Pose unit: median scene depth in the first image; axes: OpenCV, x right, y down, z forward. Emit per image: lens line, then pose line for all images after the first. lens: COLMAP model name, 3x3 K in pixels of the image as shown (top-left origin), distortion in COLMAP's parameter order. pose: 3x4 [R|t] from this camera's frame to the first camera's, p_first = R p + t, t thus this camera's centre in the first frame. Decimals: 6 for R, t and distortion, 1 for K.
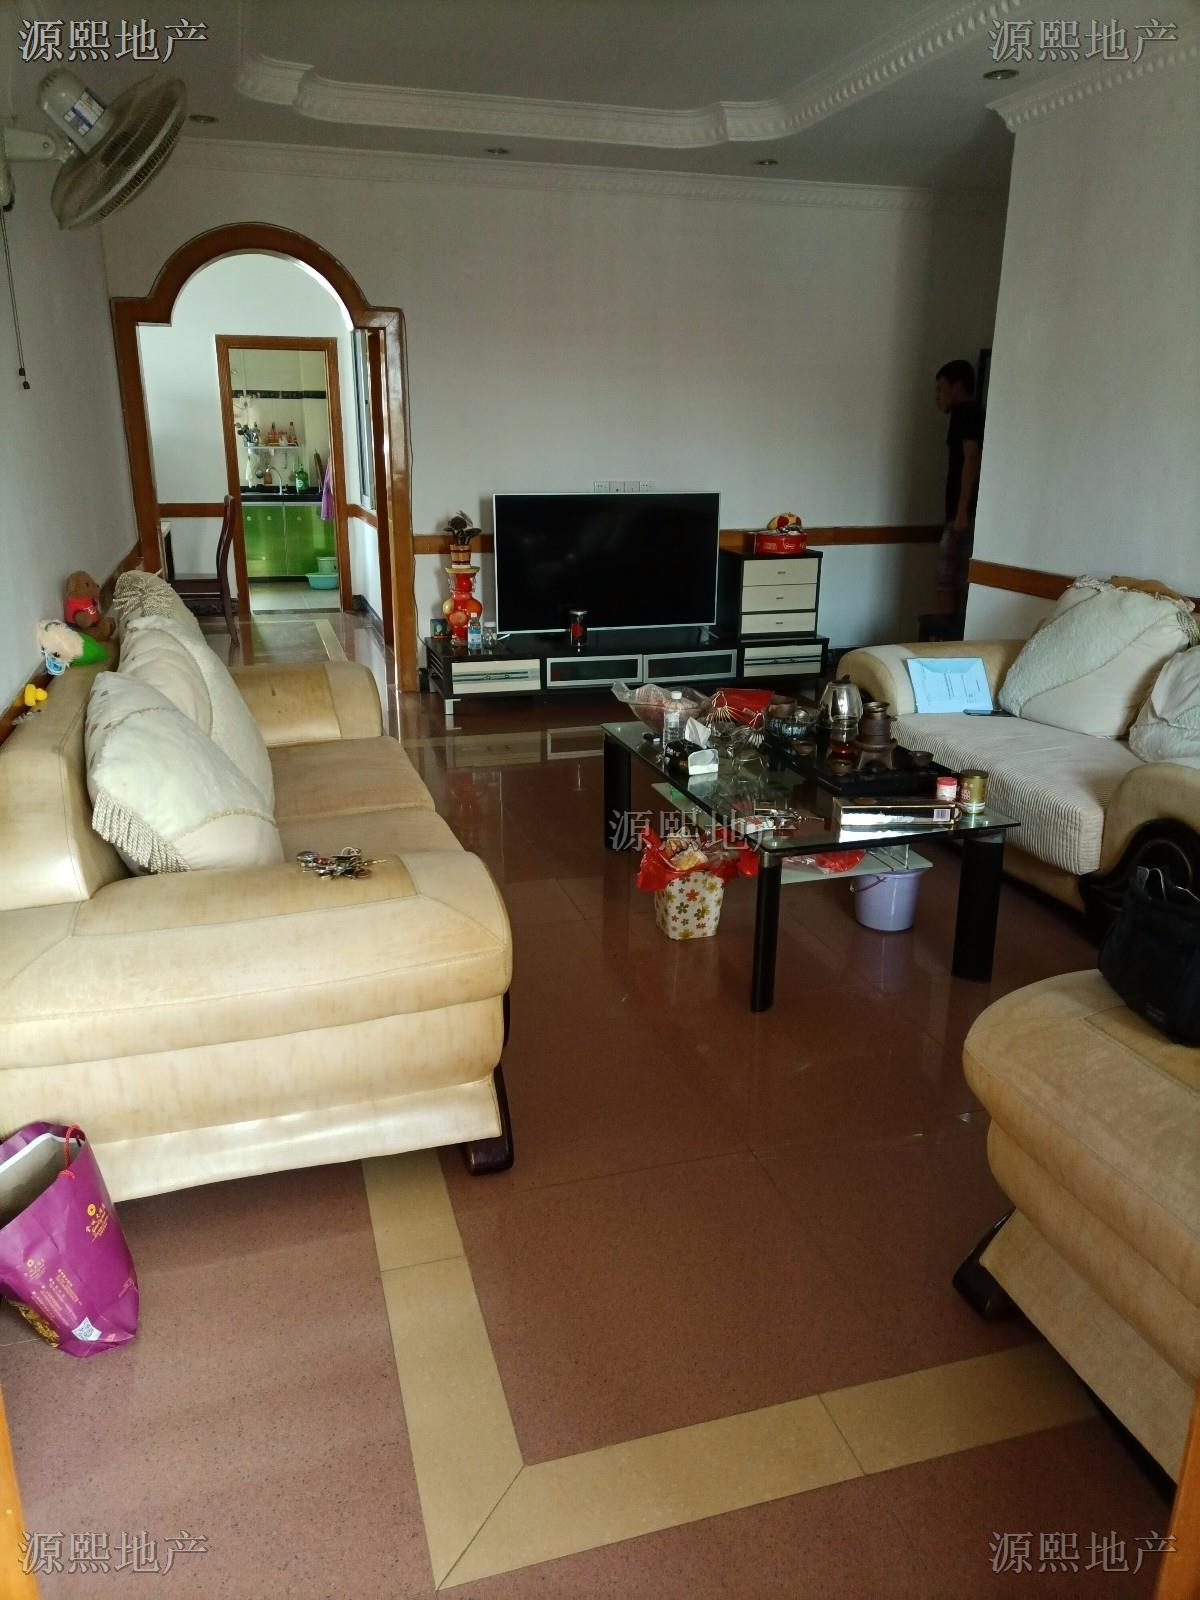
lens RADIAL K [[1170.5, 0, 591.5], [0, 1170.5, 789.3], [0, 0, 1]] dist [0.036940, -0.026028]
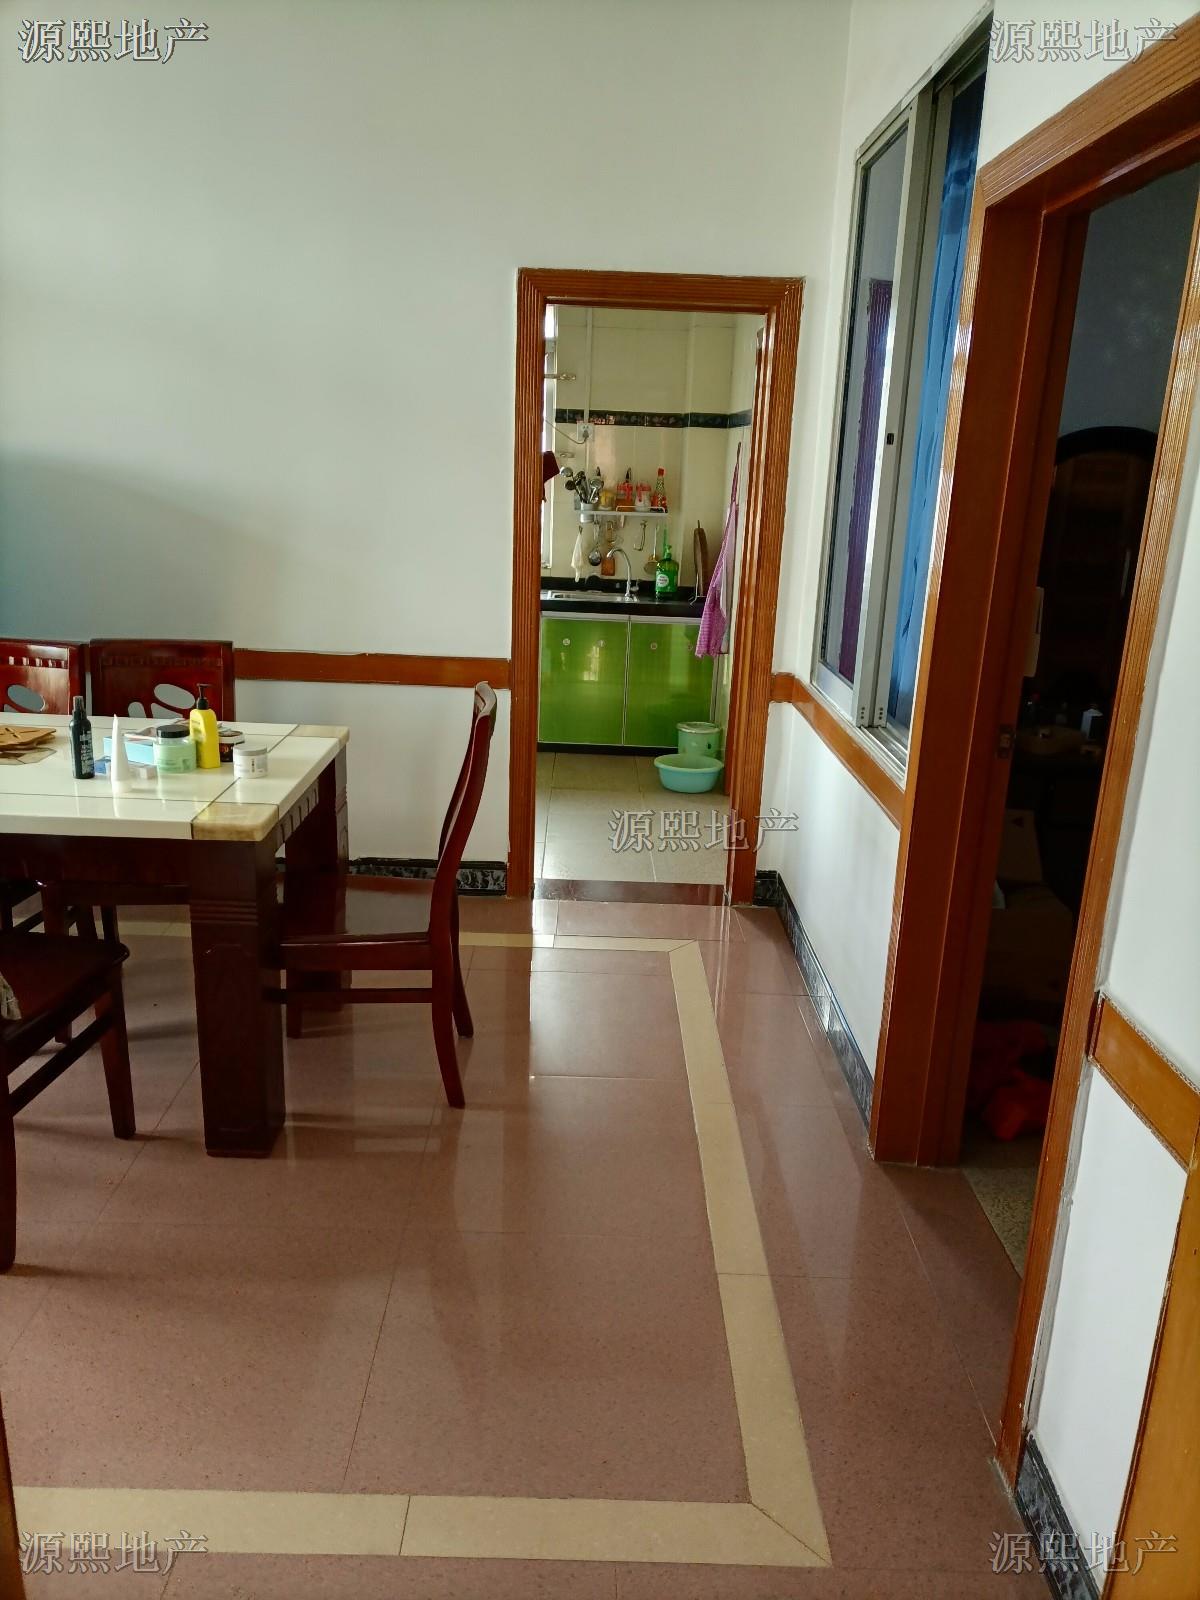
lens RADIAL K [[1170.5, 0, 593.8], [0, 1170.5, 796.4], [0, 0, 1]] dist [0.036940, -0.026028]
pose [[0.960052, 0.108829, -0.257792, -0.370189], [-0.113428, 0.993542, -0.002990, -0.451352], [0.255802, 0.032111, 0.966196, 1.359365]]
